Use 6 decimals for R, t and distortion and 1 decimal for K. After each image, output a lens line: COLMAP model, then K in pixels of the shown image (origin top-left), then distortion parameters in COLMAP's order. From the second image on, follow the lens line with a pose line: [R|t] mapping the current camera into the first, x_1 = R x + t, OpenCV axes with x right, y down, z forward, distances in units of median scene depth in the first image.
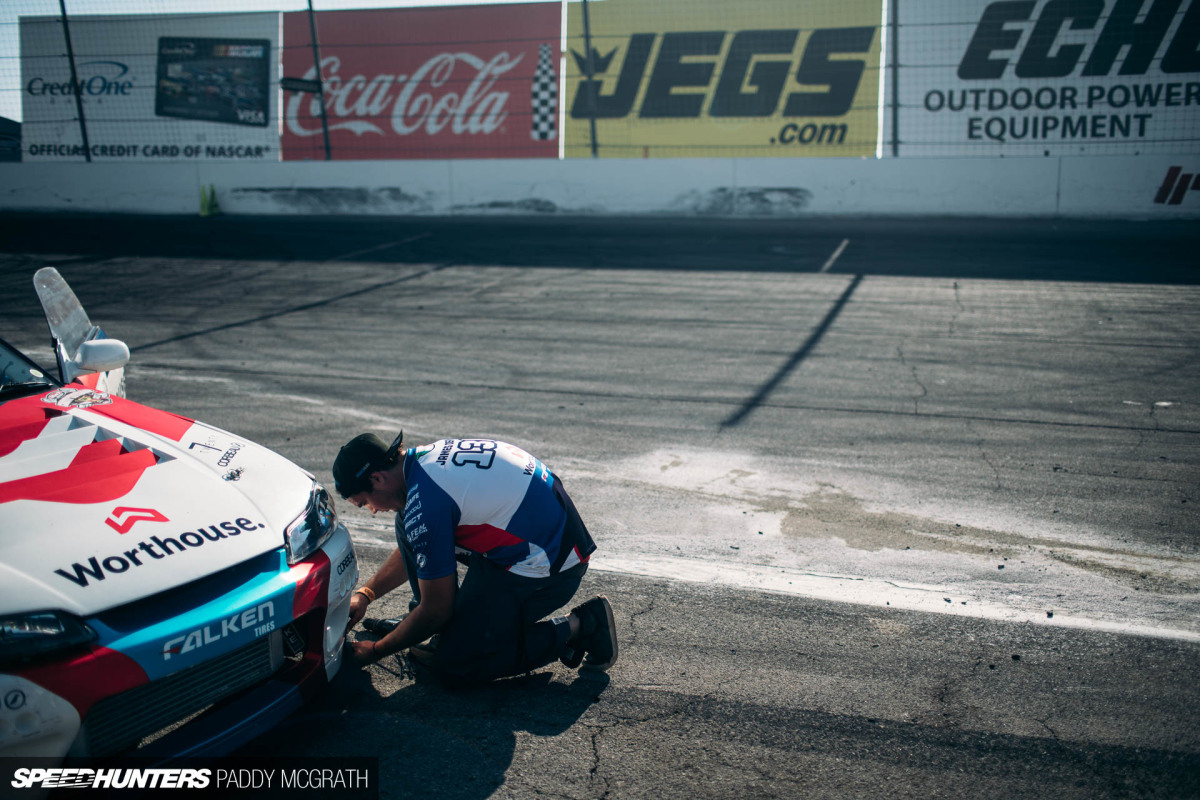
lens RADIAL K [[1237.1, 0, 597.8], [0, 1237.1, 396.2], [0, 0, 1]] dist [-0.046467, 0.000000]
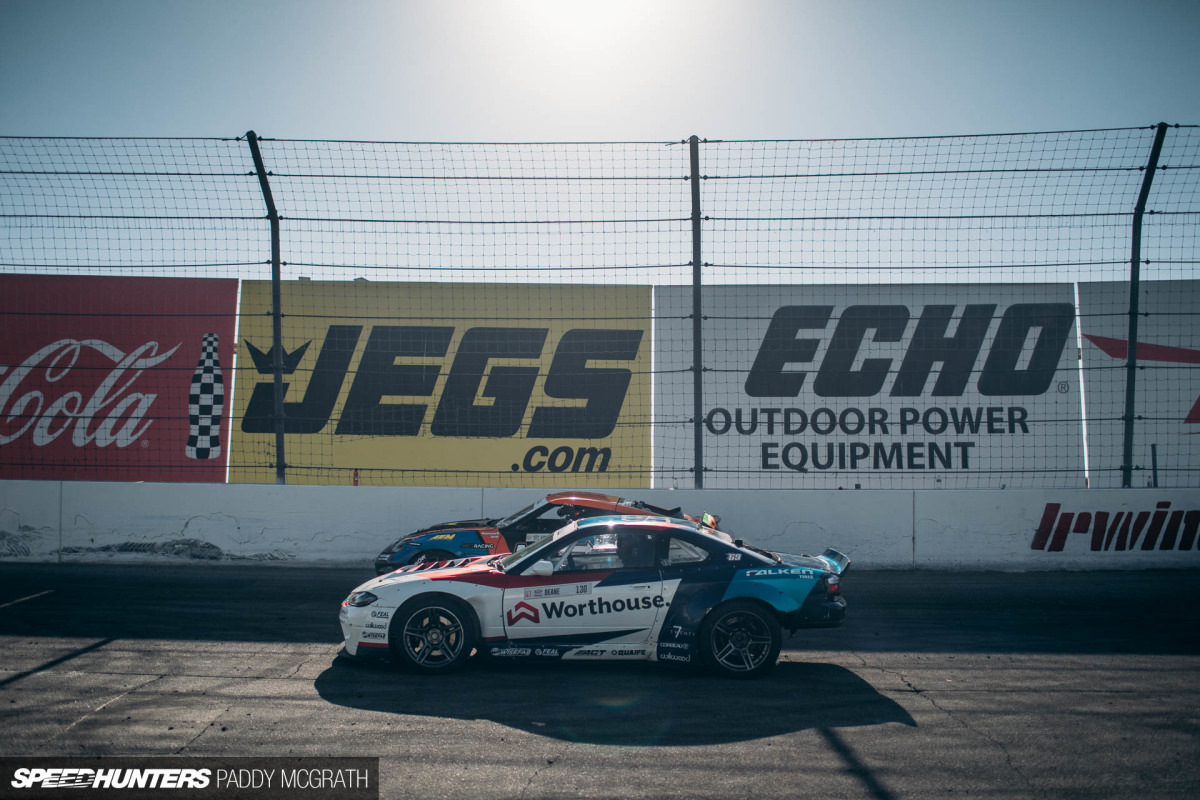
lens RADIAL K [[1237.1, 0, 602.3], [0, 1237.1, 398.1], [0, 0, 1]] dist [-0.046467, 0.000000]
pose [[0.959510, 0.040000, 0.278819, -0.023624], [0.036270, 0.964079, -0.263127, -0.046092], [-0.279329, 0.262586, 0.923593, 0.275381]]
